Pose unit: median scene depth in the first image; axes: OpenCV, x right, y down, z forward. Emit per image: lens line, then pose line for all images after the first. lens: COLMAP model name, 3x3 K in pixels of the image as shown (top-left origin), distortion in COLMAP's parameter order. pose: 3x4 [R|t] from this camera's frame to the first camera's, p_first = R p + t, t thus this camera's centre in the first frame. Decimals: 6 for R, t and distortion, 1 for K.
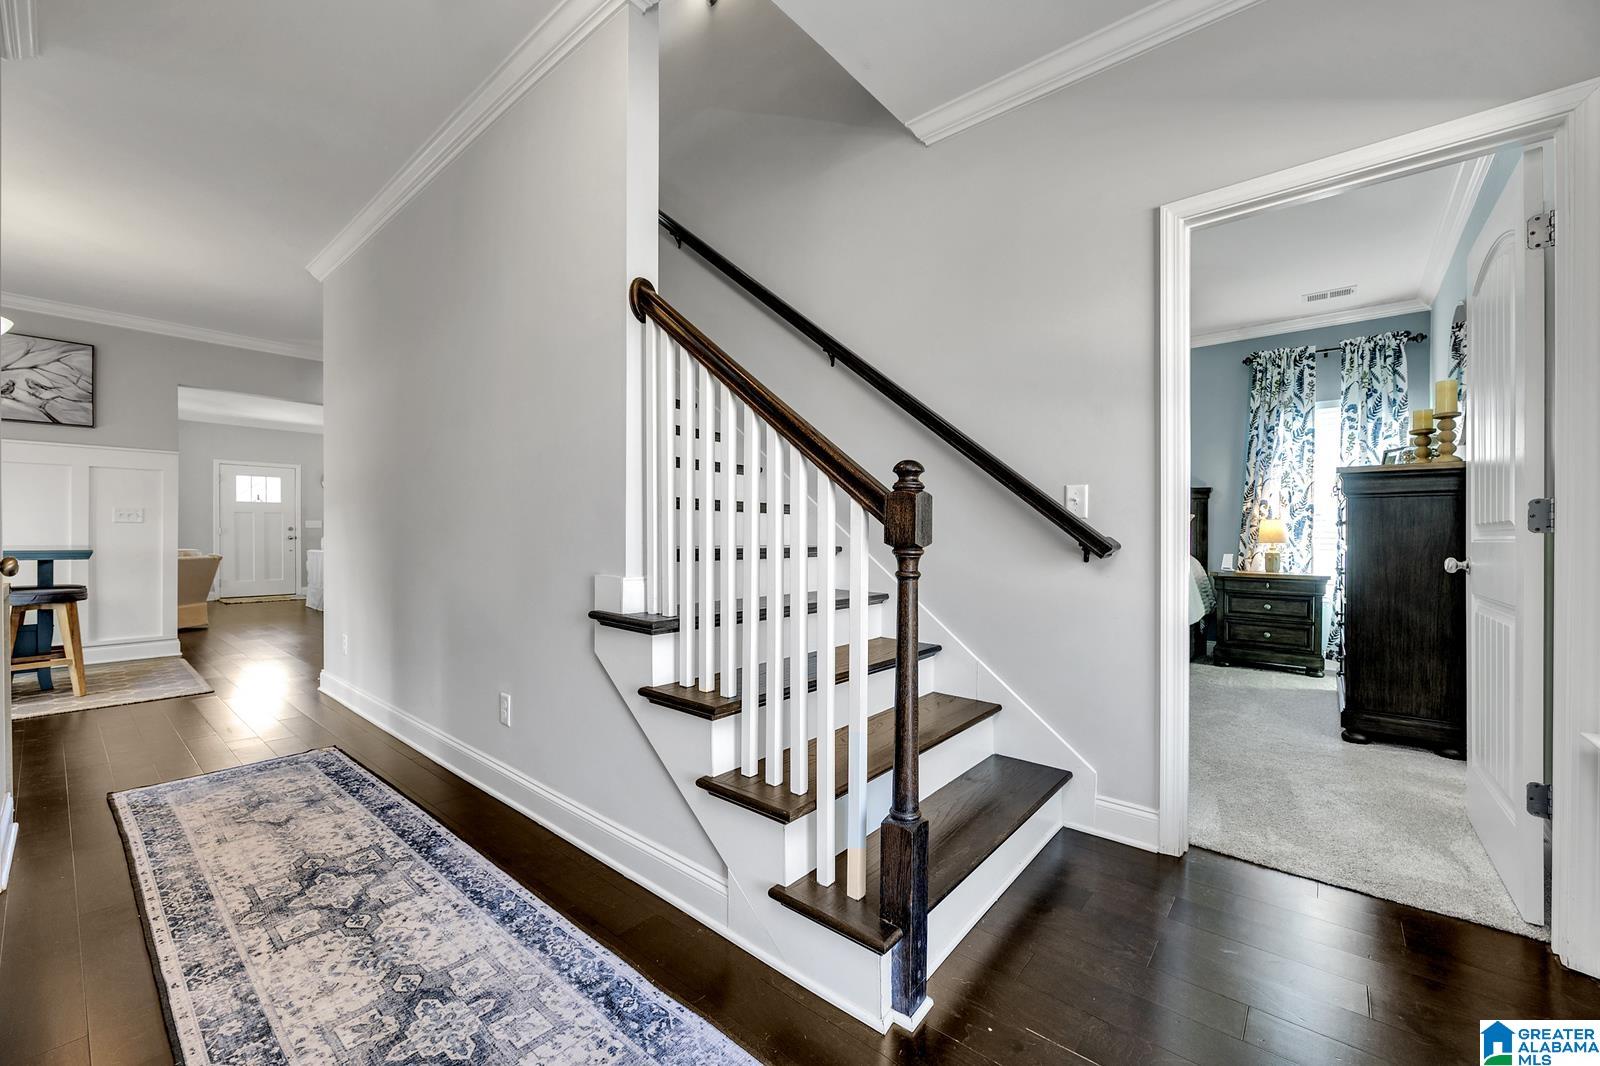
lens RADIAL K [[631.7, 0, 792.2], [0, 631.7, 534.0], [0, 0, 1]] dist [-0.010531, 0.000253]
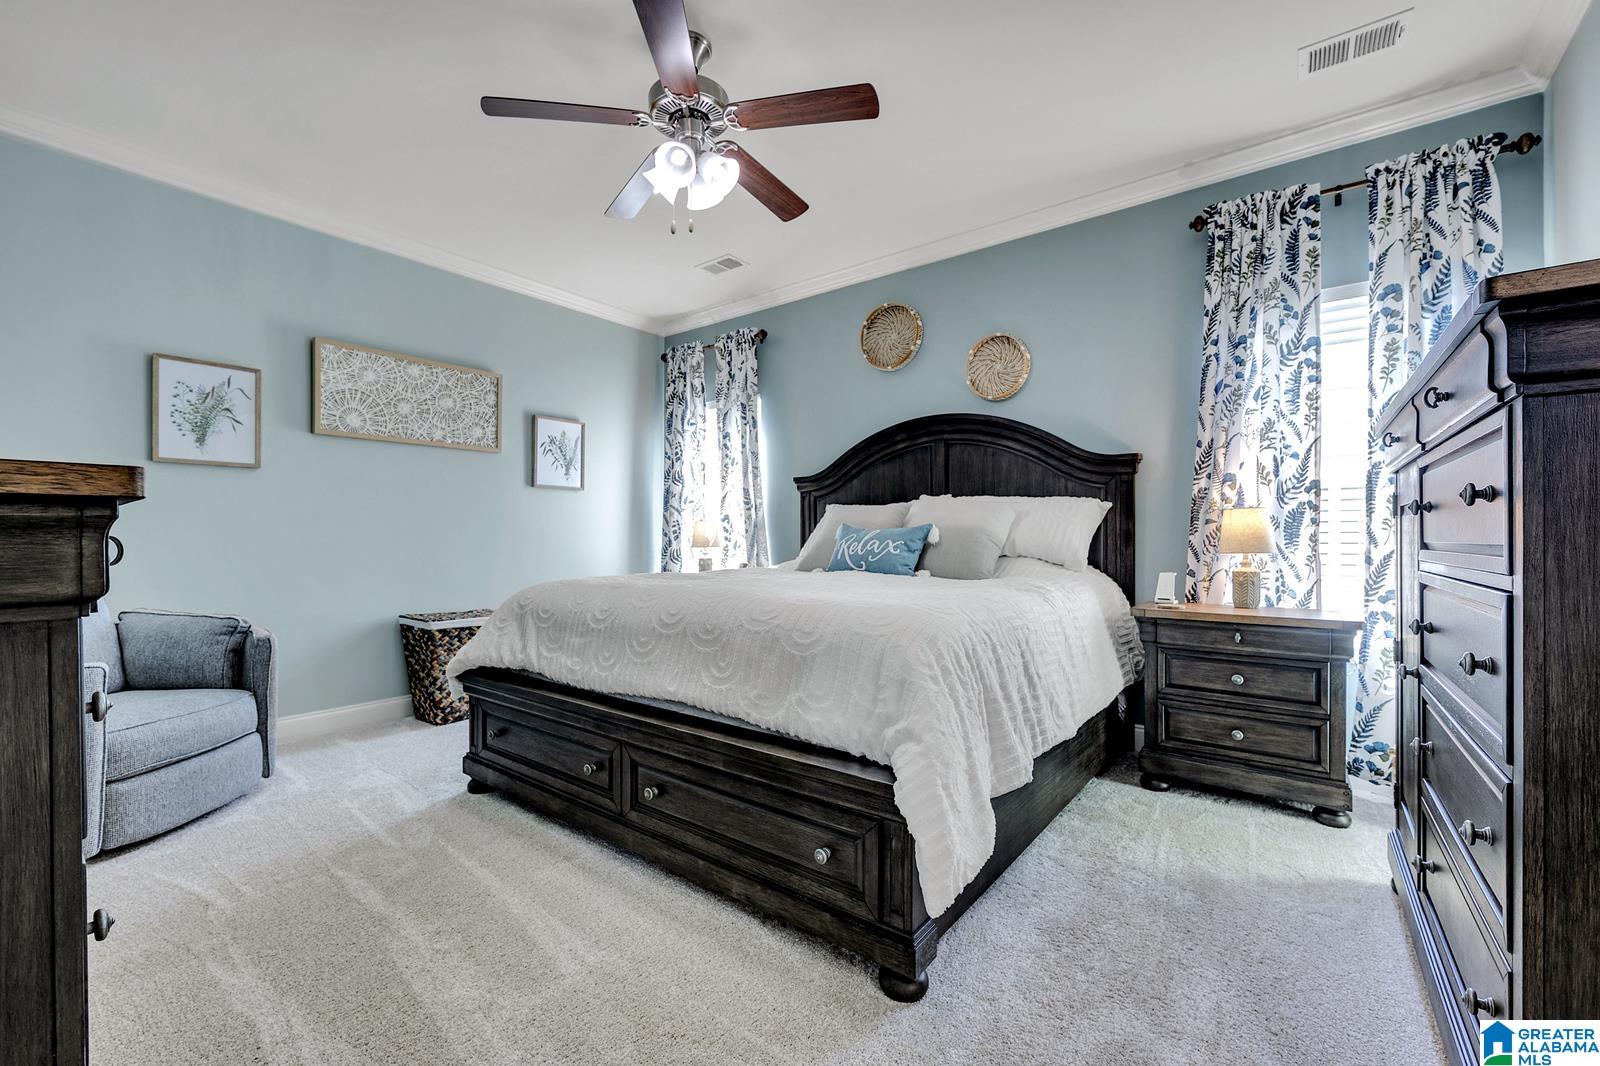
lens RADIAL K [[631.7, 0, 808.0], [0, 631.7, 534.7], [0, 0, 1]] dist [-0.010531, 0.000253]
pose [[0.998483, -0.002625, 0.054995, 0.369630], [0.003075, 0.999963, -0.008095, 0.002296], [-0.054971, 0.008252, 0.998454, 0.494215]]
